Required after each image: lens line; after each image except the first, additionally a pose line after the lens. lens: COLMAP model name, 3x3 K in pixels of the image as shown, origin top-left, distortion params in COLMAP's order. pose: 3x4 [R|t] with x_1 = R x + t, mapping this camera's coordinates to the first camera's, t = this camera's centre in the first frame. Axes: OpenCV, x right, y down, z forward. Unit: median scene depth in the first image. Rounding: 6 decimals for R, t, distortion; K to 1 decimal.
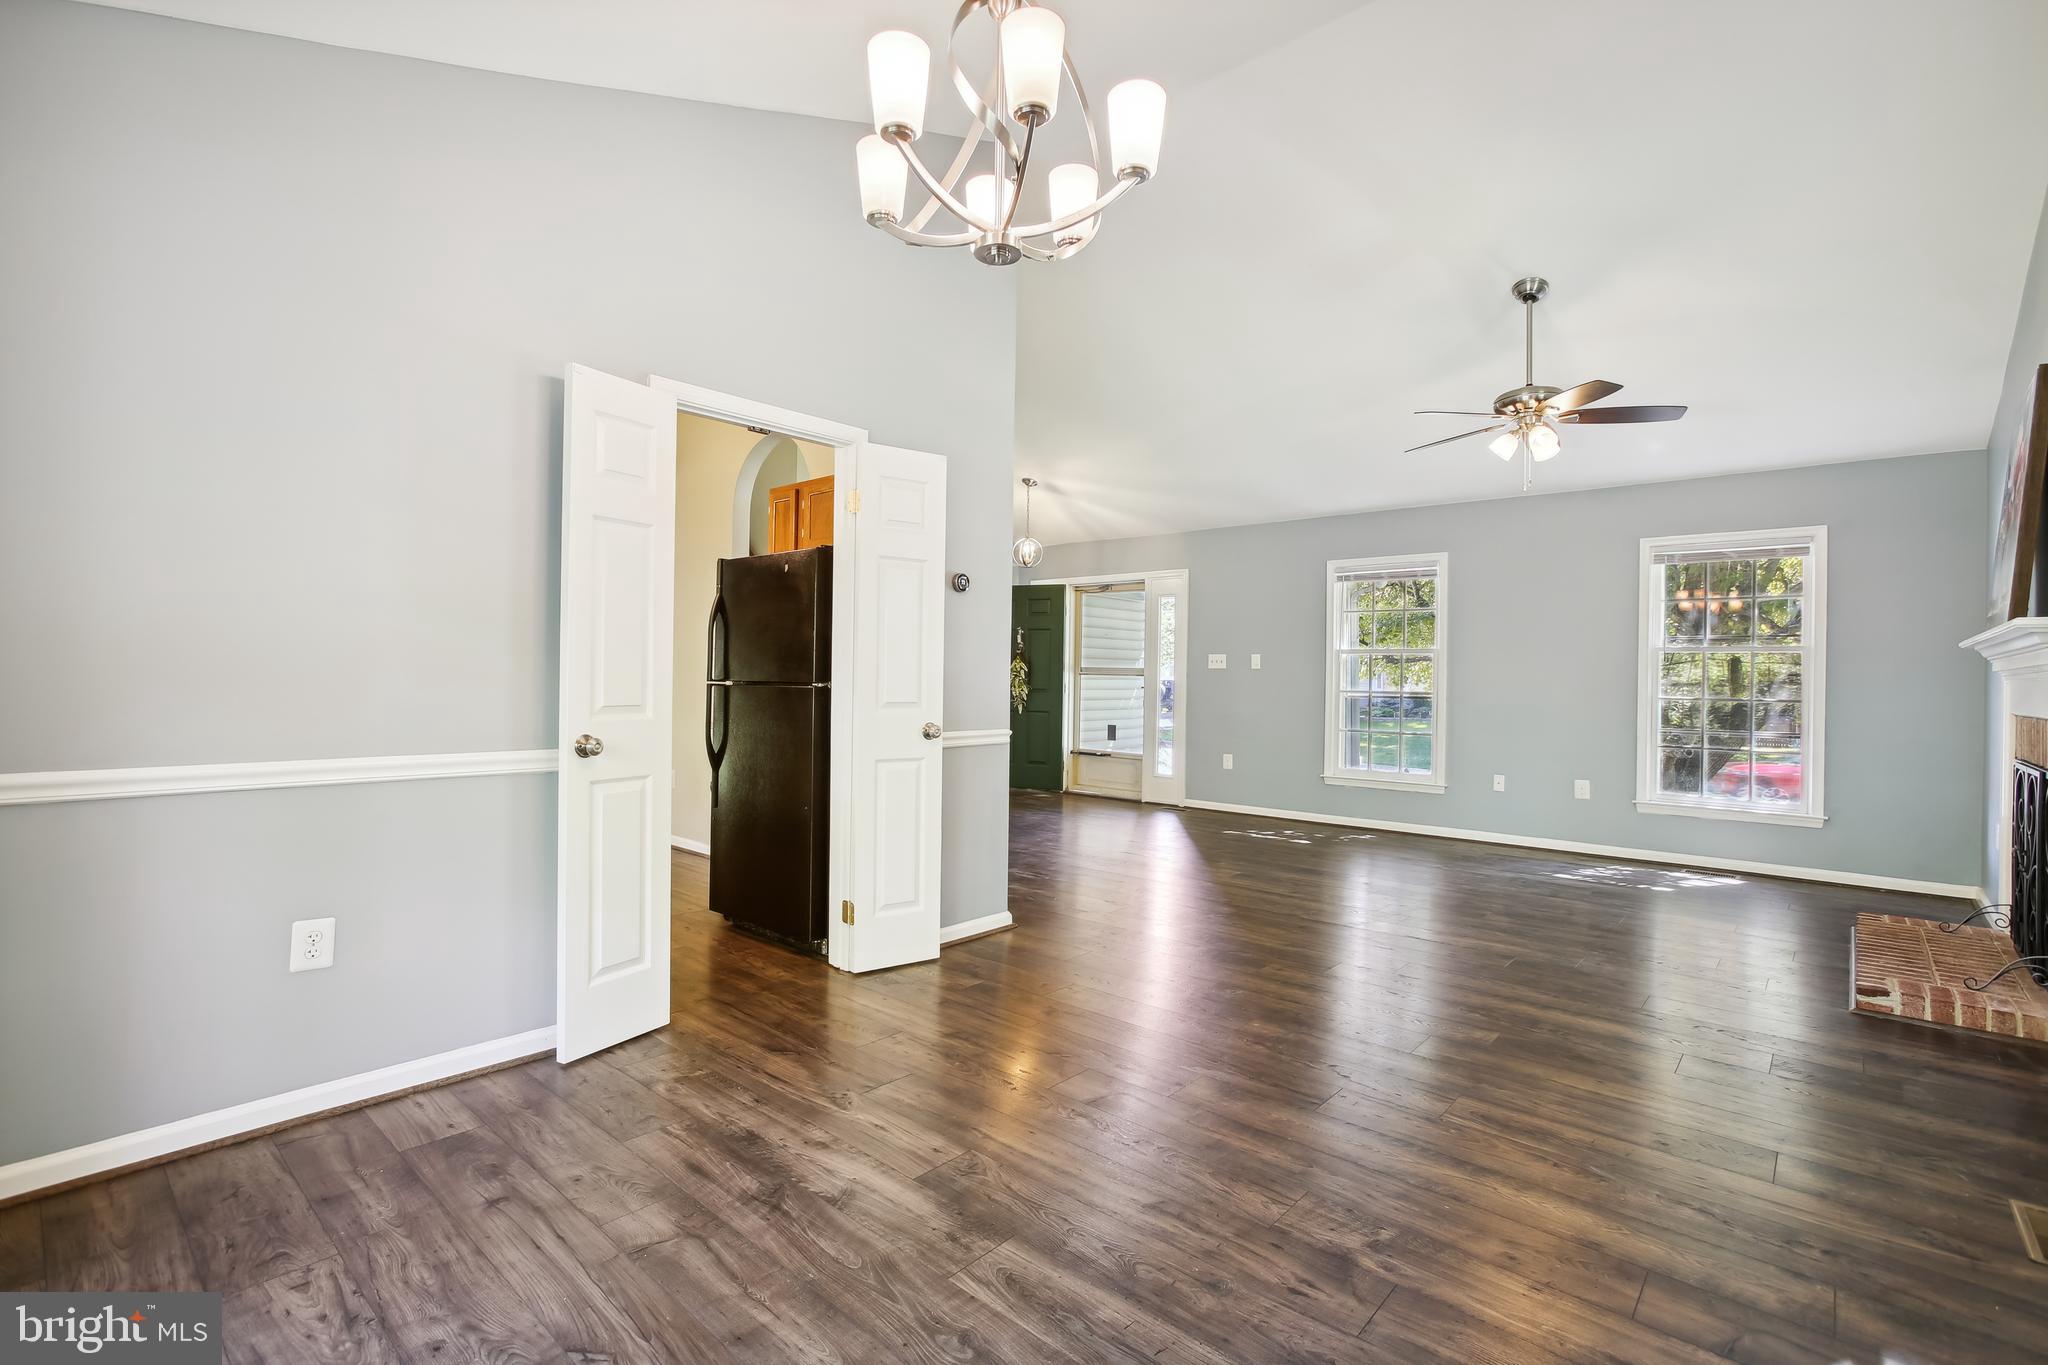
lens RADIAL K [[935.0, 0, 1012.7], [0, 935.0, 687.9], [0, 0, 1]] dist [-0.044930, 0.032452]
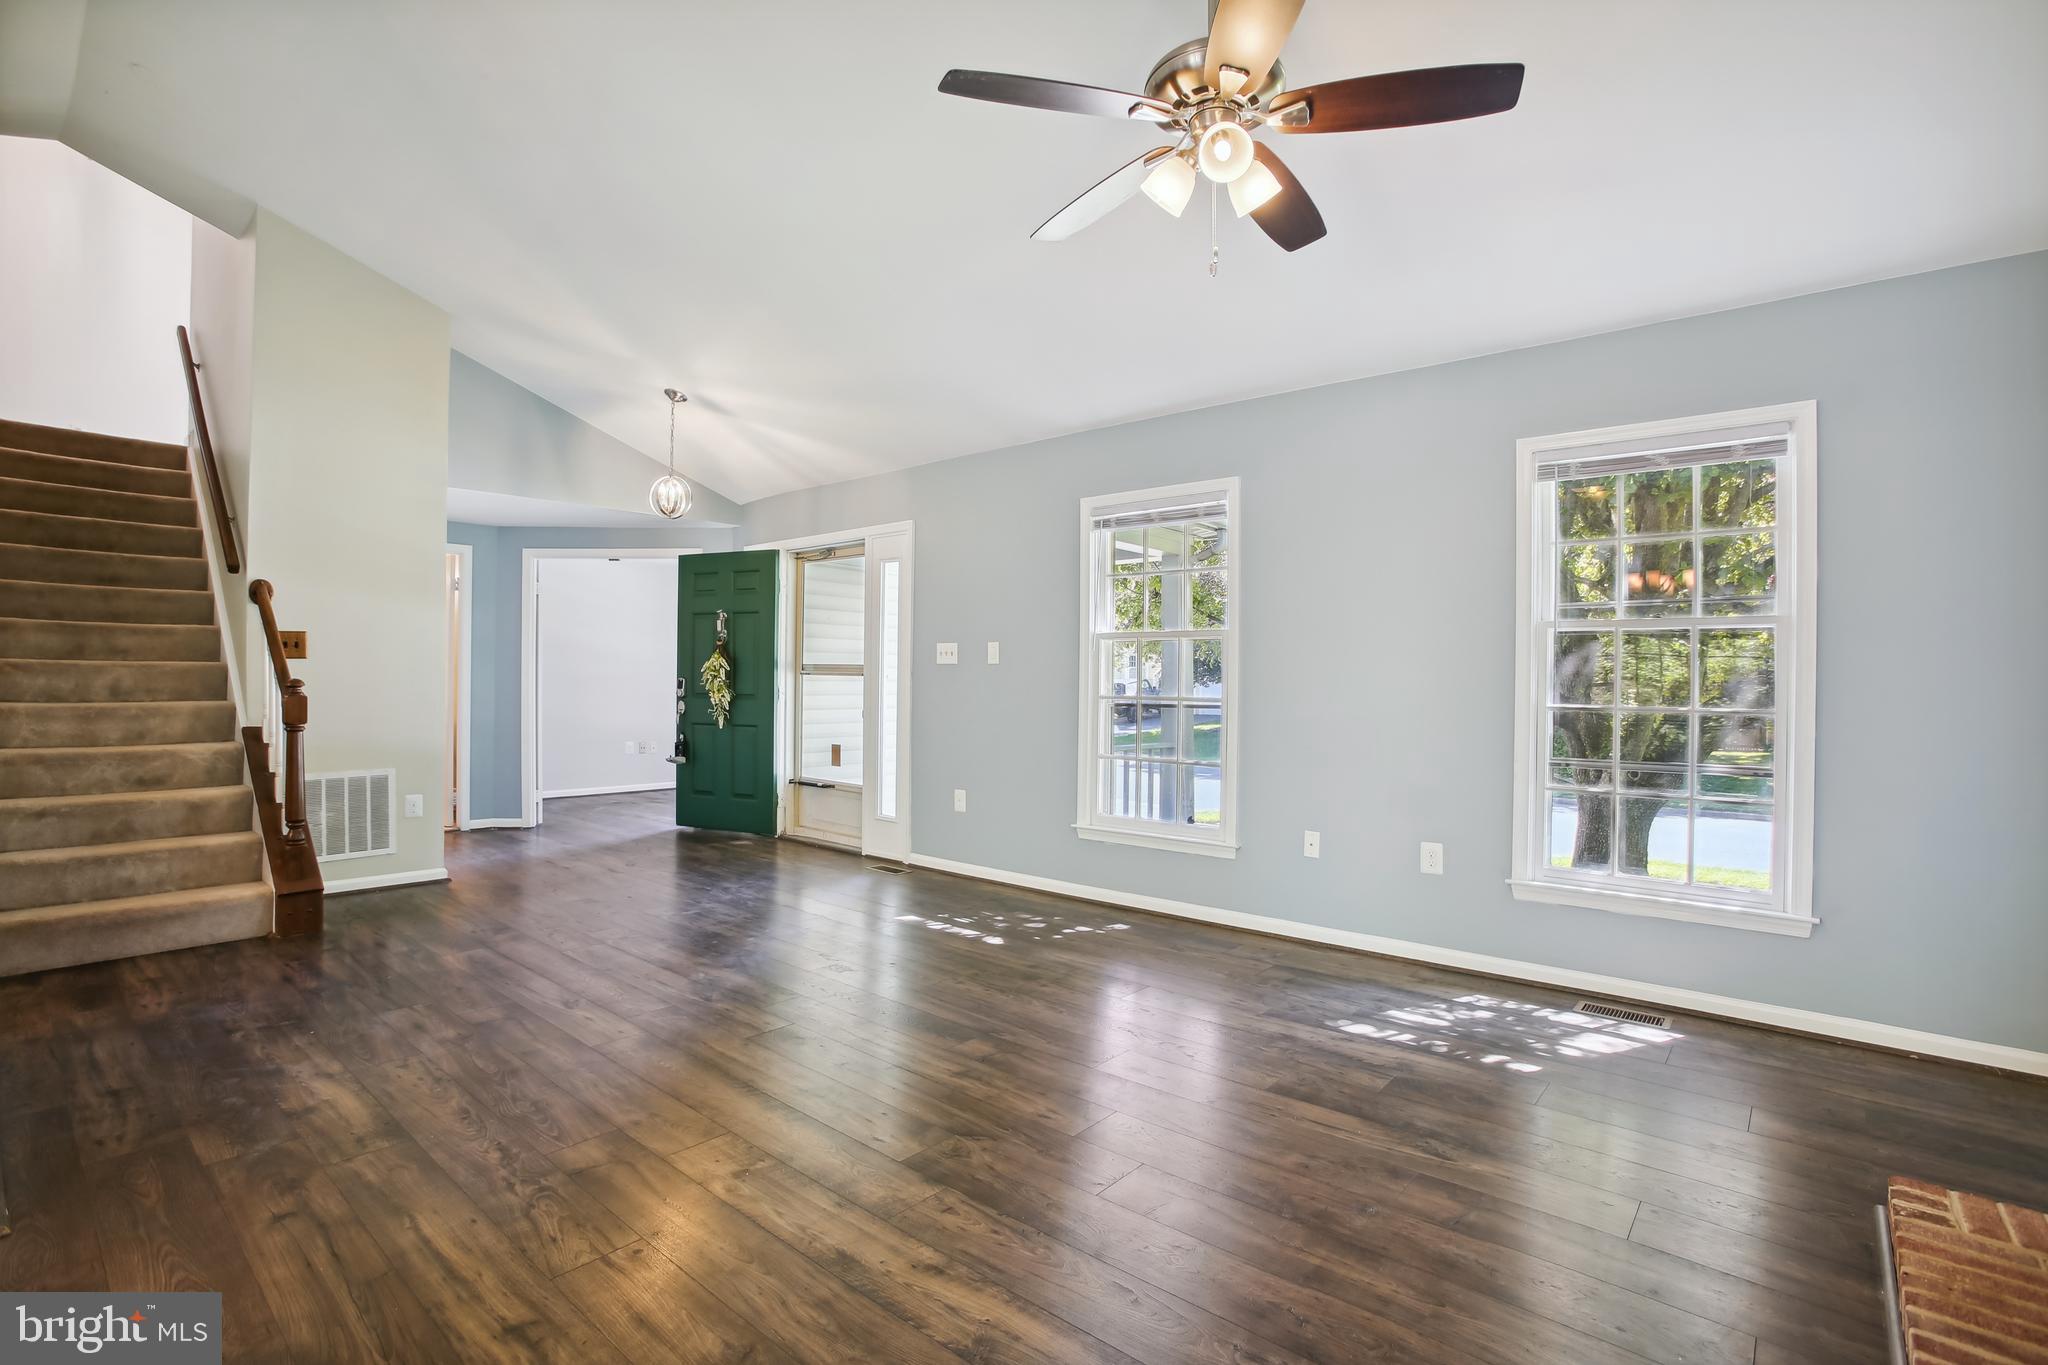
lens RADIAL K [[951.8, 0, 1020.0], [0, 951.8, 685.6], [0, 0, 1]] dist [-0.090092, 0.035702]
pose [[0.999788, -0.003462, 0.020304, 0.258153], [0.003609, 0.999967, -0.007240, 0.000596], [-0.020278, 0.007312, 0.999768, 0.303363]]
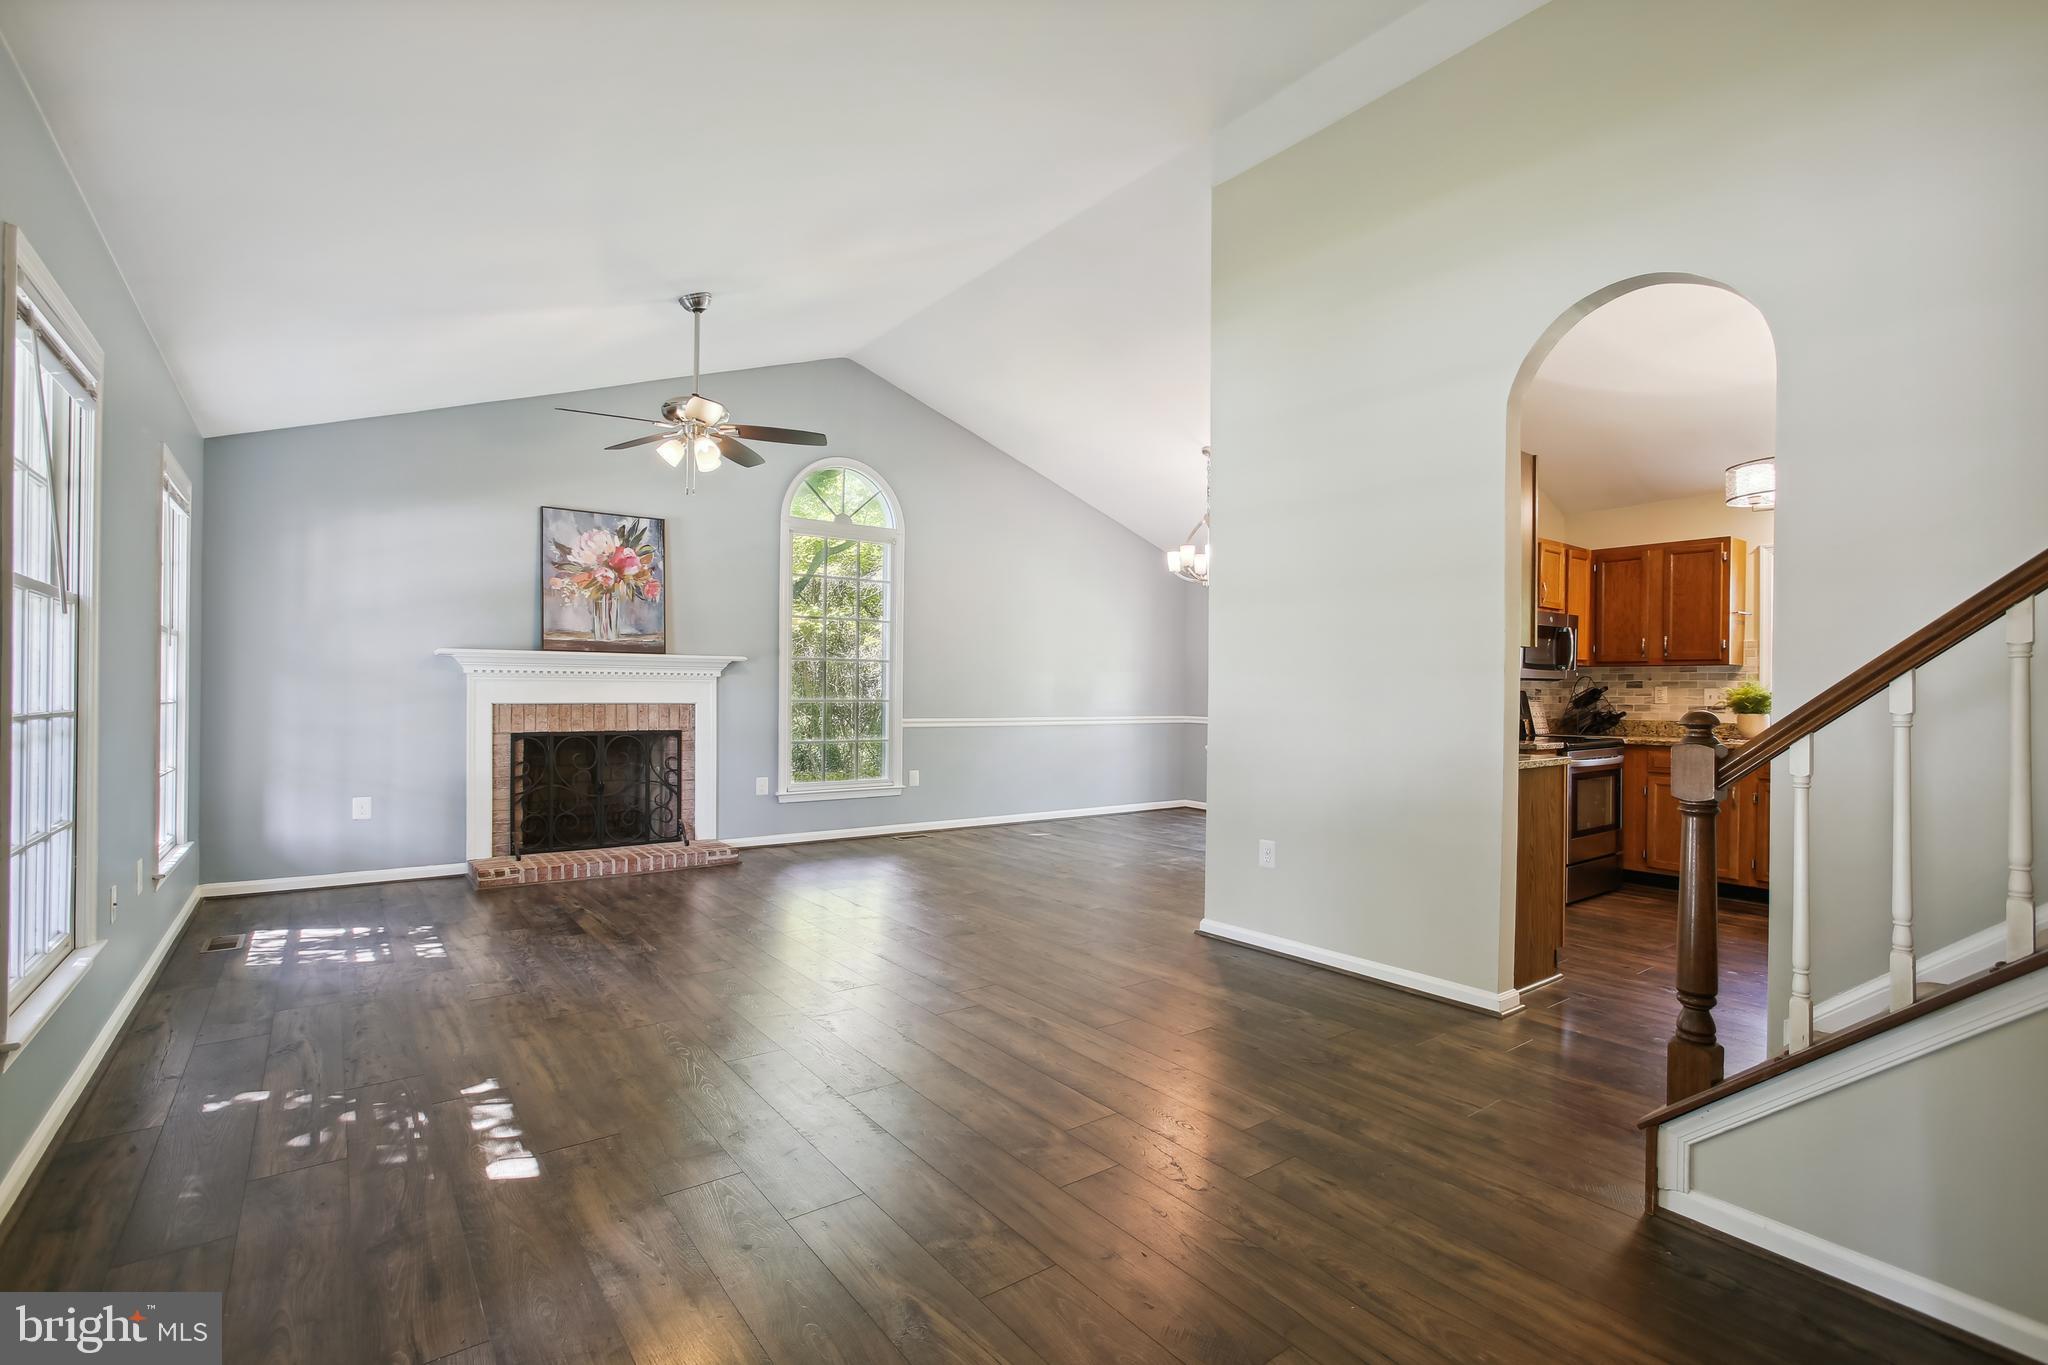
lens RADIAL K [[935.0, 0, 1012.7], [0, 935.0, 687.9], [0, 0, 1]] dist [-0.044930, 0.032452]
pose [[-0.980009, -0.022553, 0.197669, 0.007301], [-0.021115, 0.999733, 0.009377, -0.012850], [-0.197828, 0.005015, -0.980224, 1.099135]]
